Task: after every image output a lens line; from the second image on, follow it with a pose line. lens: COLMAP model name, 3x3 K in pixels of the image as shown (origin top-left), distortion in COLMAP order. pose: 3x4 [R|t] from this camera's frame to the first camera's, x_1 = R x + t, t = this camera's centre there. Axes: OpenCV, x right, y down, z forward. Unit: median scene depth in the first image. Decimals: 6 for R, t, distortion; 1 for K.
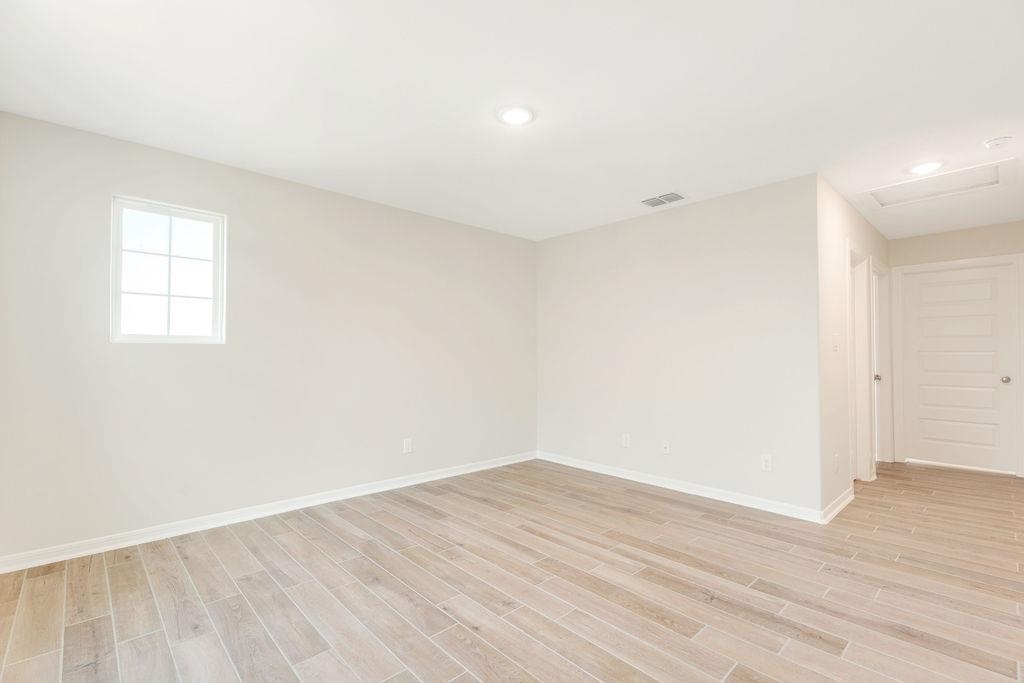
lens RADIAL K [[464.6, 0, 511.8], [0, 464.6, 343.4], [0, 0, 1]] dist [-0.001658, -0.000436]
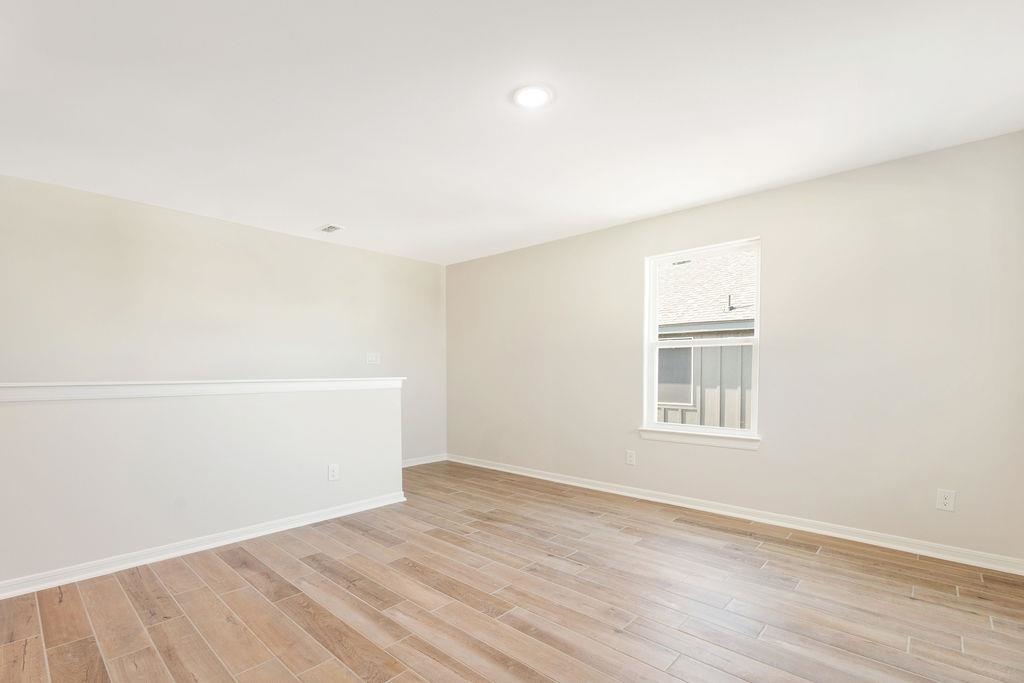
lens RADIAL K [[464.6, 0, 509.0], [0, 464.6, 376.5], [0, 0, 1]] dist [-0.001658, -0.000436]
pose [[-0.997242, 0.001552, -0.074196, 0.118853], [0.002617, 0.999895, -0.014250, 0.059939], [0.074166, -0.014405, -0.997142, 1.853868]]
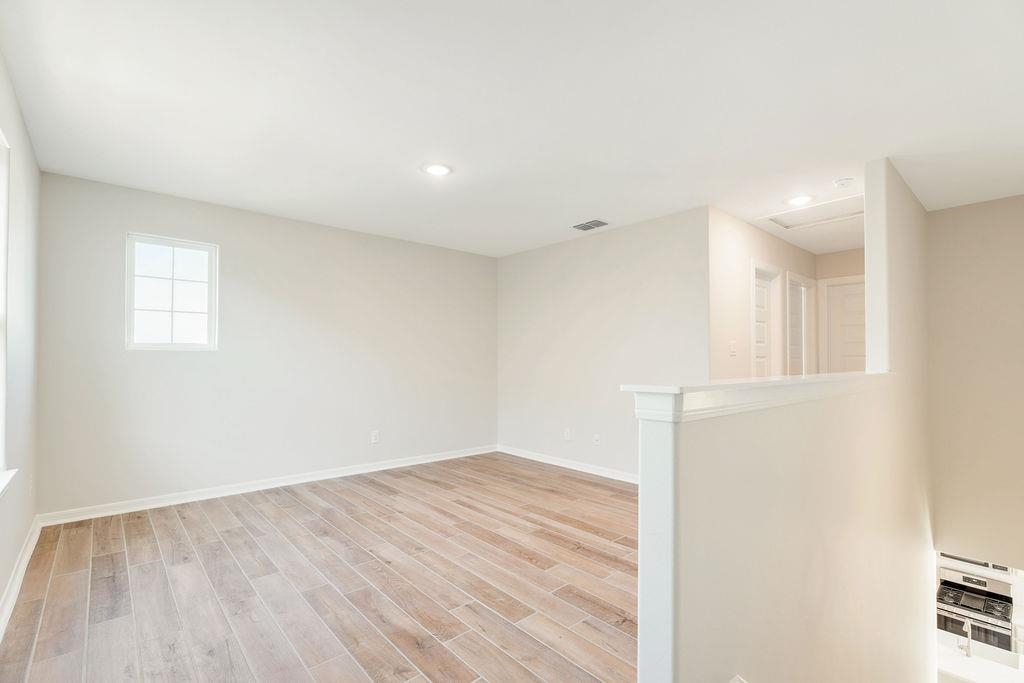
lens RADIAL K [[464.6, 0, 508.4], [0, 464.6, 349.7], [0, 0, 1]] dist [-0.001658, -0.000436]
pose [[0.999474, -0.000601, -0.032413, 0.238824], [0.000714, 0.999994, 0.003502, -0.005466], [0.032411, -0.003523, 0.999468, -0.252745]]
